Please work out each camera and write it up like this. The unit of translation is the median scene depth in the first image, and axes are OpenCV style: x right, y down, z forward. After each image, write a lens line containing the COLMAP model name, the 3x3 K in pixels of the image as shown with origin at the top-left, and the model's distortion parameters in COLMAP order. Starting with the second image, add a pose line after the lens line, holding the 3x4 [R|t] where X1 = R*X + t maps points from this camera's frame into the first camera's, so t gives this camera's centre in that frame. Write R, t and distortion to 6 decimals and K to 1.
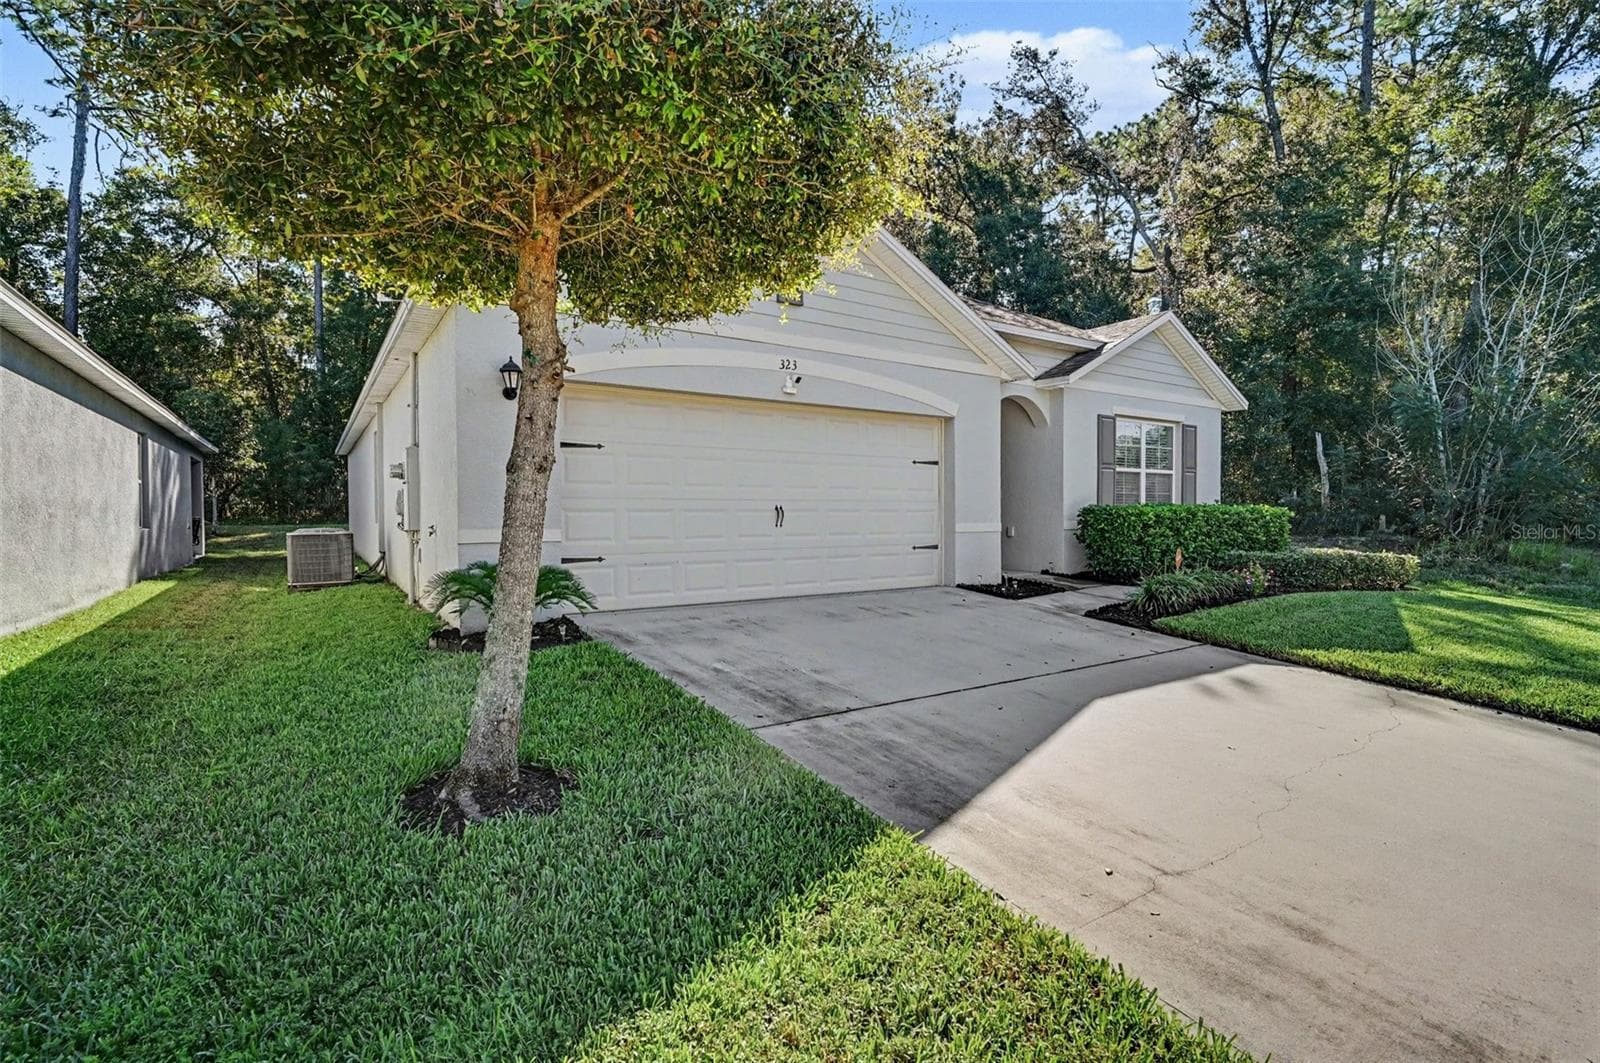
lens RADIAL K [[736.9, 0, 800.0], [0, 736.9, 531.5], [0, 0, 1]] dist [-0.001949, -0.000125]
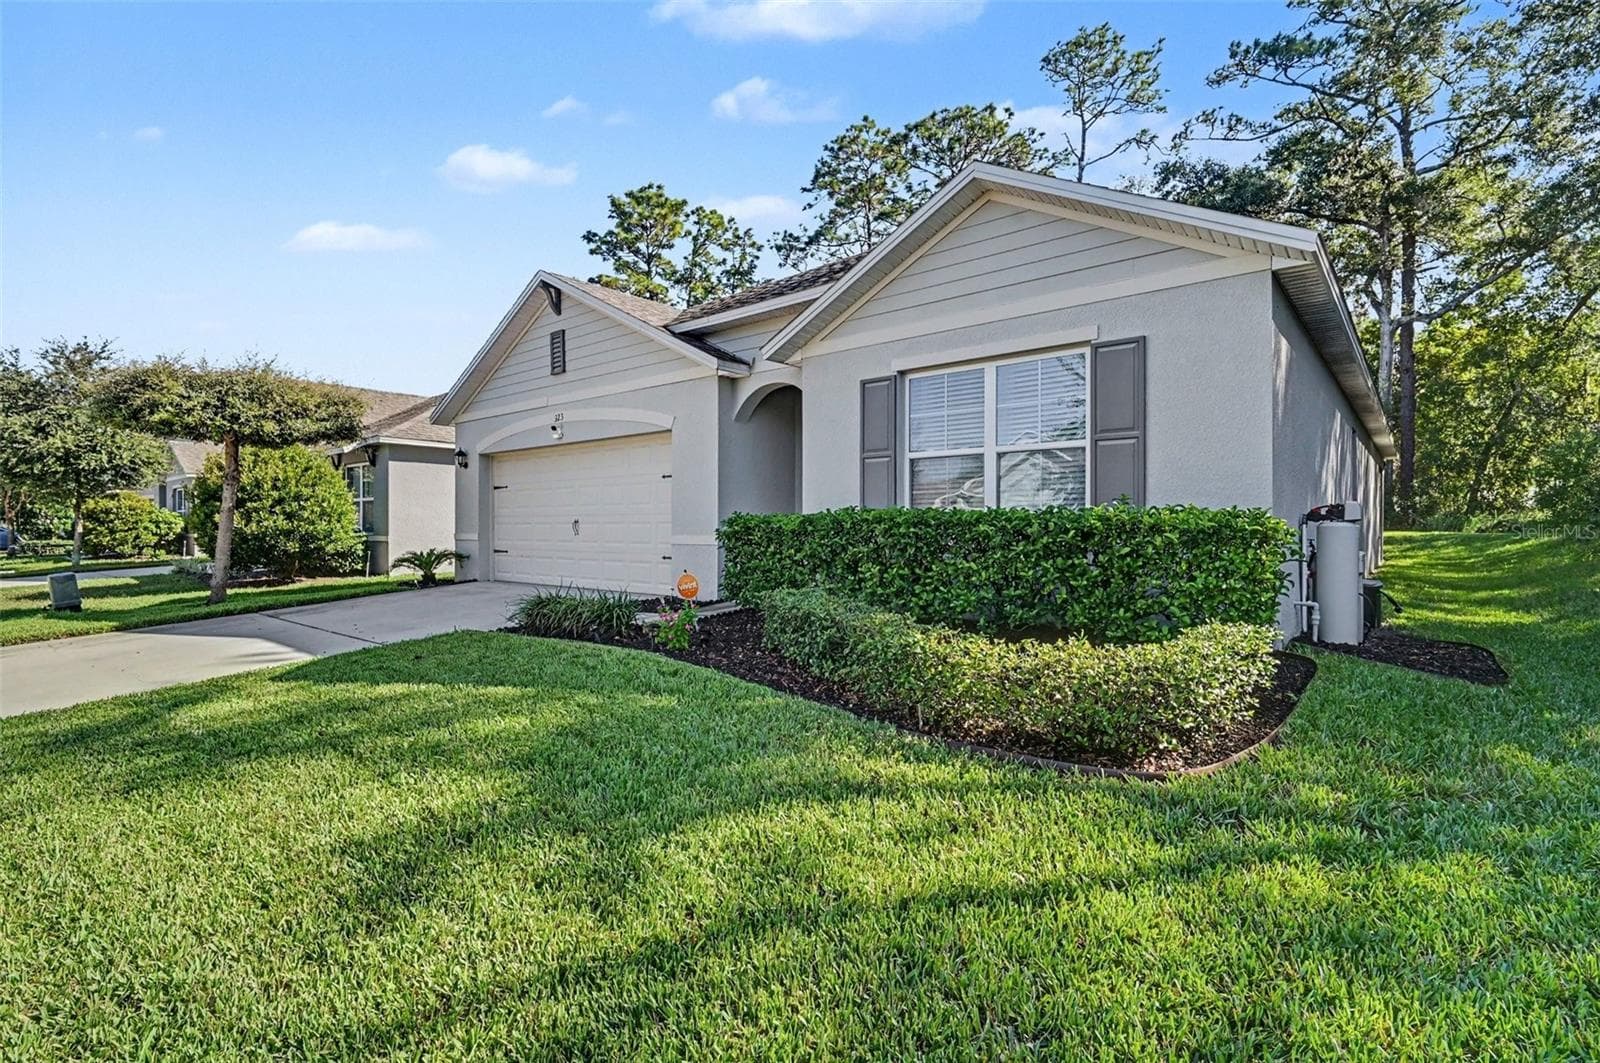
lens RADIAL K [[755.3, 0, 800.0], [0, 755.3, 531.5], [0, 0, 1]] dist [-0.011227, -0.000221]
pose [[0.282850, 0.012009, -0.959089, 1.266185], [-0.018406, 0.999805, 0.007090, -0.028179], [0.958987, 0.015648, 0.283016, 0.893102]]
